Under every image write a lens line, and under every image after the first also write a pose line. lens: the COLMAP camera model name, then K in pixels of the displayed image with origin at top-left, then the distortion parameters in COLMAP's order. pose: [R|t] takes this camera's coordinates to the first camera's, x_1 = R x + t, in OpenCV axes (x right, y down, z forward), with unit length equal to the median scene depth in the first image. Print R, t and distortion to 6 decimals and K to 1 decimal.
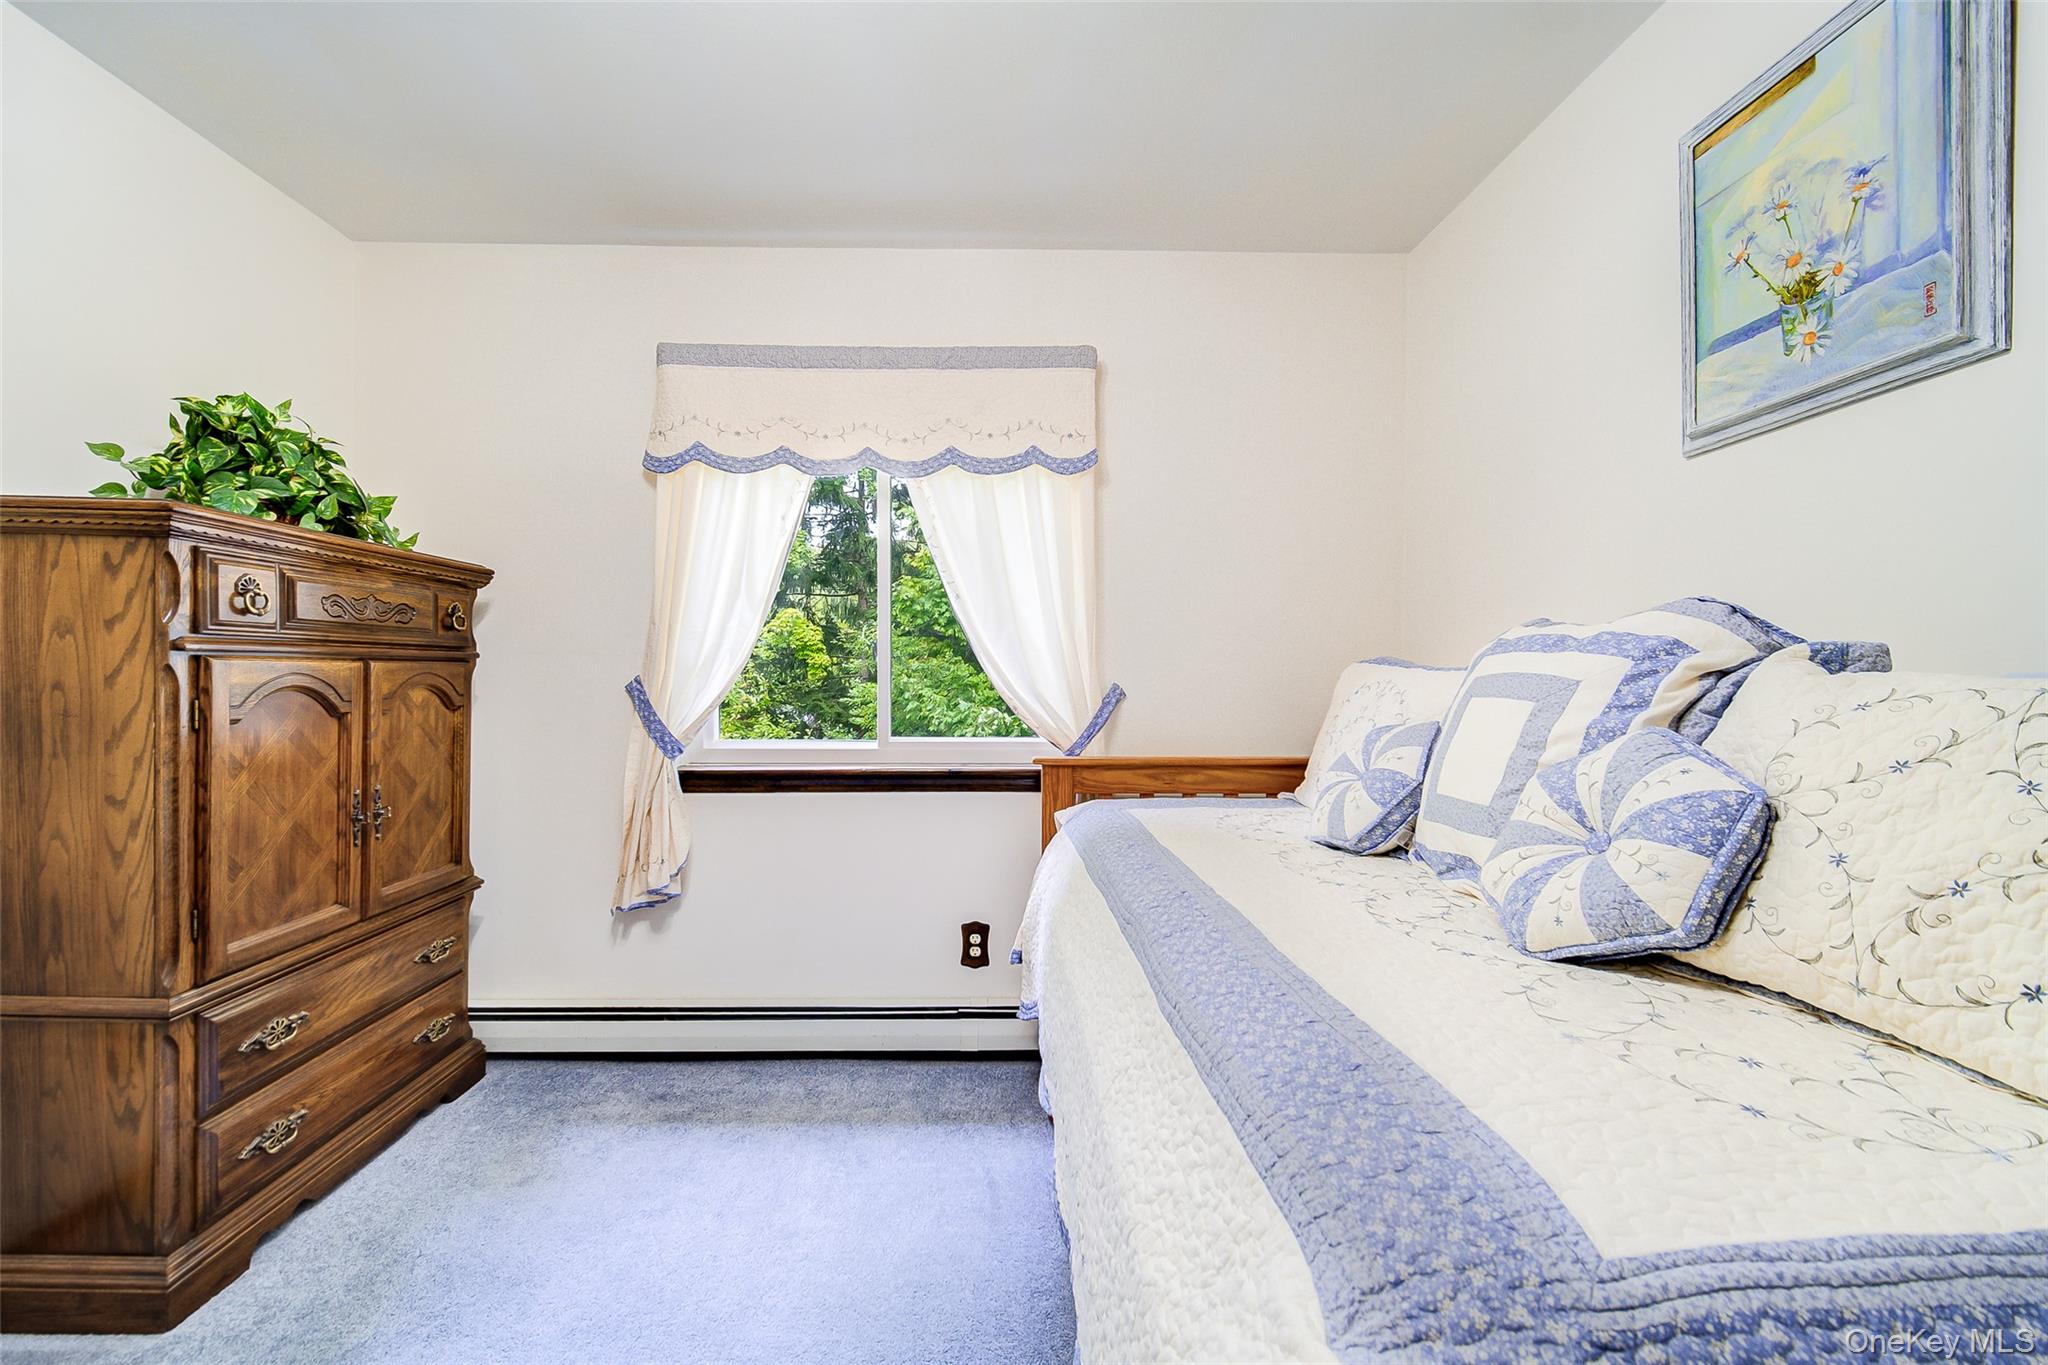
lens RADIAL K [[808.5, 0, 1021.2], [0, 808.5, 678.5], [0, 0, 1]] dist [-0.001750, -0.000816]
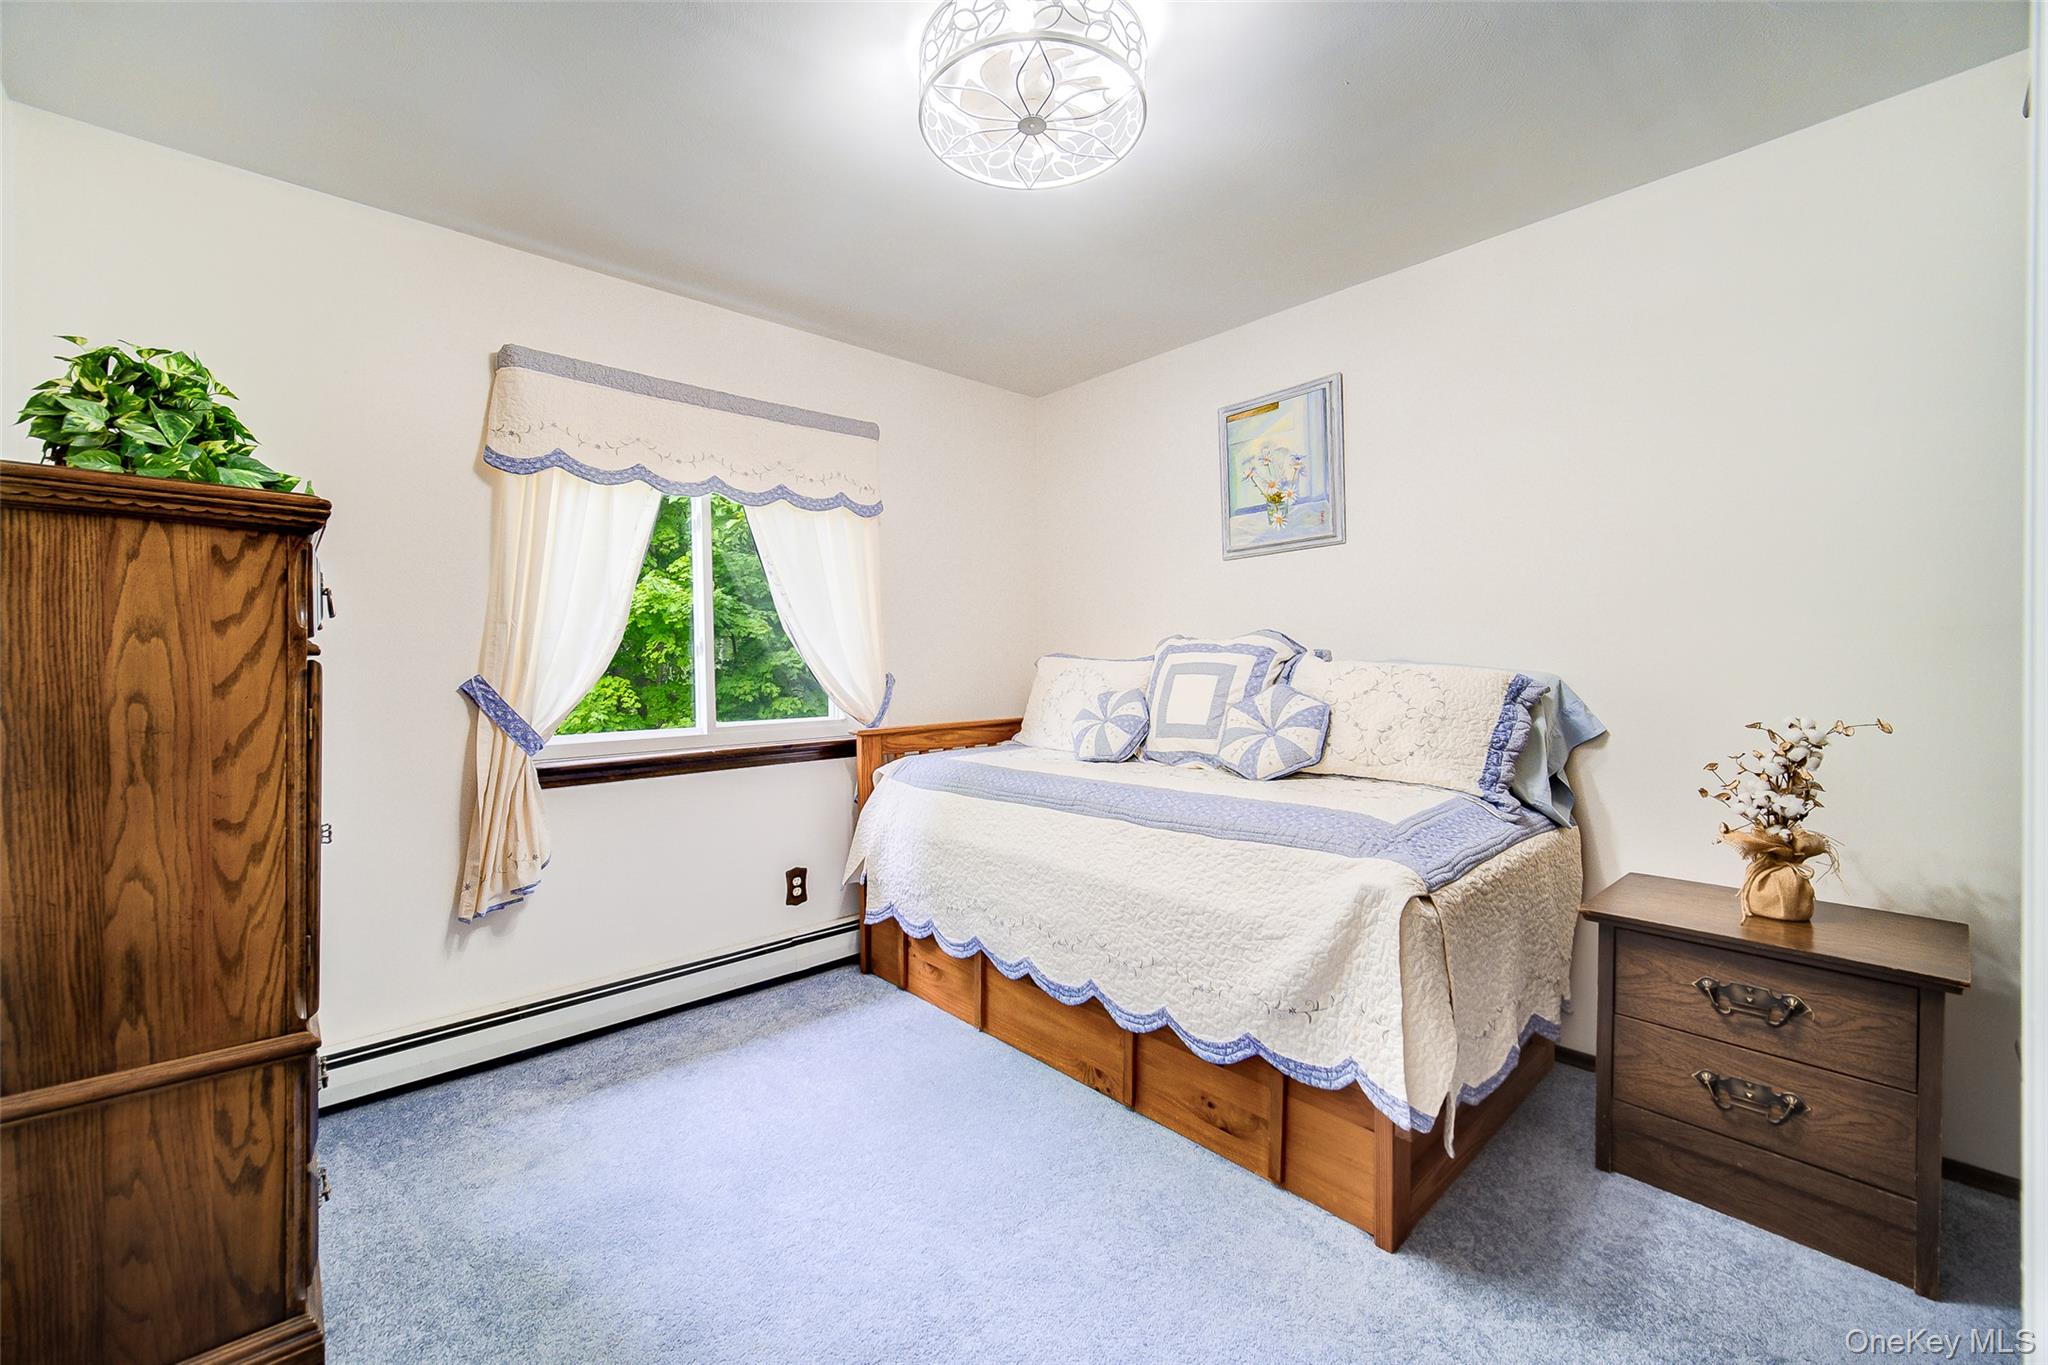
lens RADIAL K [[808.5, 0, 959.6], [0, 808.5, 657.9], [0, 0, 1]] dist [-0.001750, -0.000816]
pose [[0.773834, -0.008496, 0.633331, -1.062616], [0.016851, 0.999832, -0.007176, -0.012584], [-0.633164, 0.016225, 0.773848, -0.202536]]
